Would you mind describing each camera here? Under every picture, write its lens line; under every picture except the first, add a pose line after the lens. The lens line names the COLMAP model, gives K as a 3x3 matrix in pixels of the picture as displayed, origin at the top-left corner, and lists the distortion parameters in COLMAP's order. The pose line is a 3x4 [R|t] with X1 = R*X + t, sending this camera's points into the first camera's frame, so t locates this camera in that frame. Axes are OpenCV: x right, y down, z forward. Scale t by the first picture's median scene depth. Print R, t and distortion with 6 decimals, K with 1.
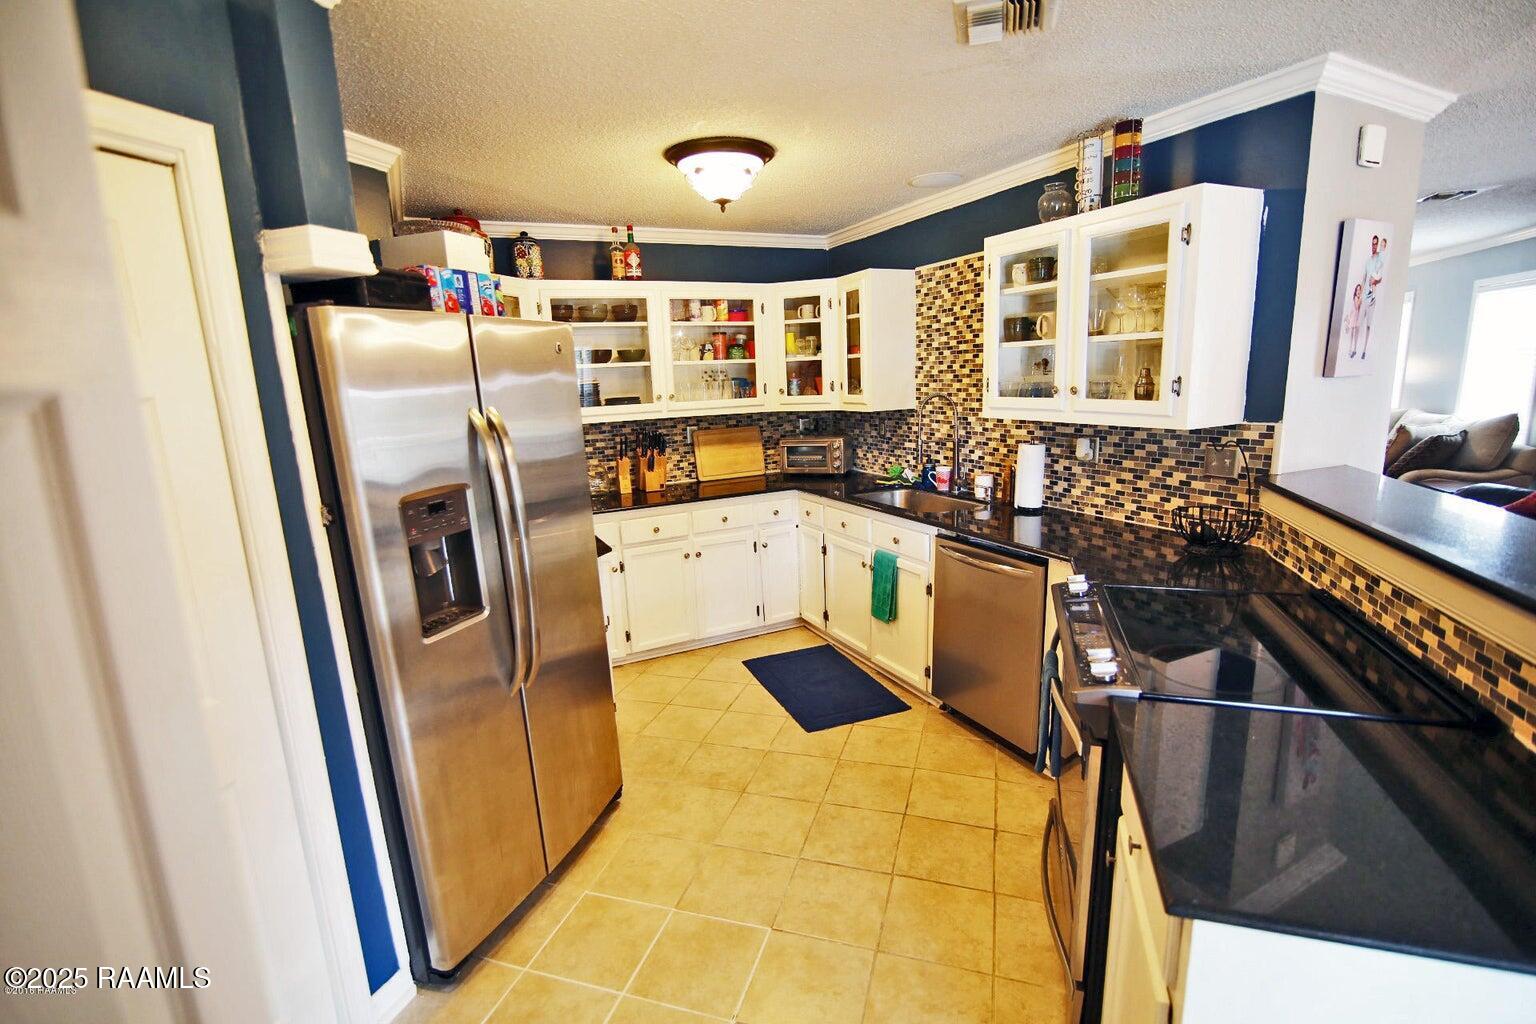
lens RADIAL K [[700.0, 0, 766.5], [0, 700.0, 514.7], [0, 0, 1]] dist [-0.020040, 0.001122]
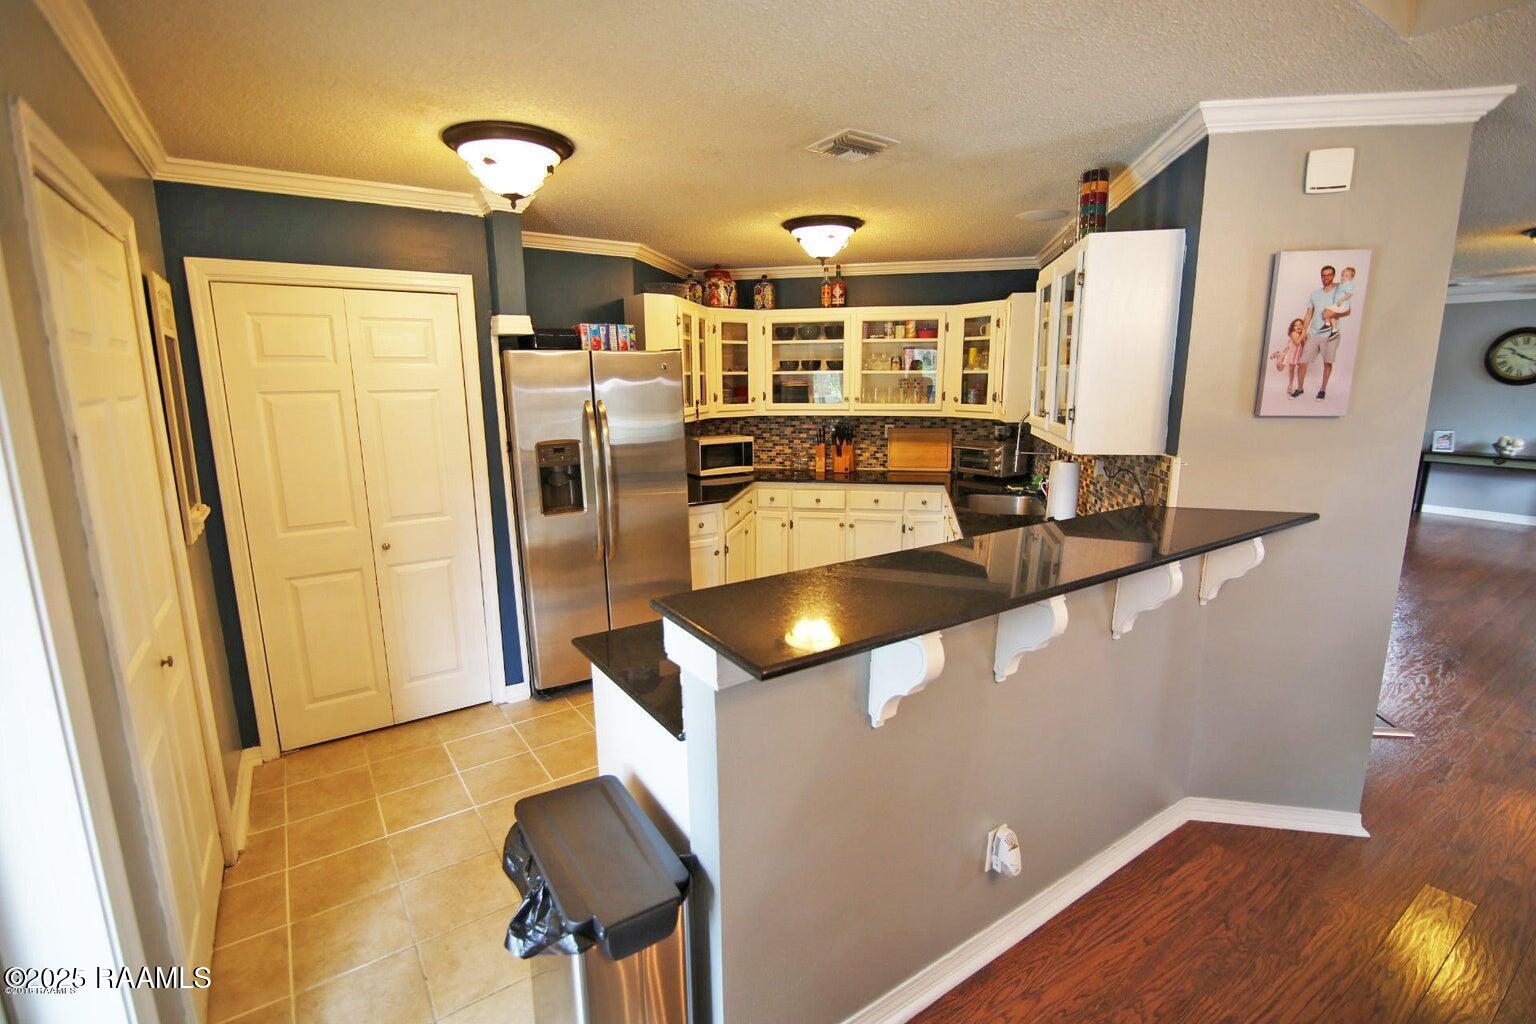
lens RADIAL K [[700.0, 0, 764.9], [0, 700.0, 514.5], [0, 0, 1]] dist [-0.020040, 0.001122]
pose [[0.797873, 0.149787, -0.583920, 0.516020], [-0.144506, 0.987920, 0.055966, -0.011046], [0.585249, 0.039727, 0.809880, -0.106474]]
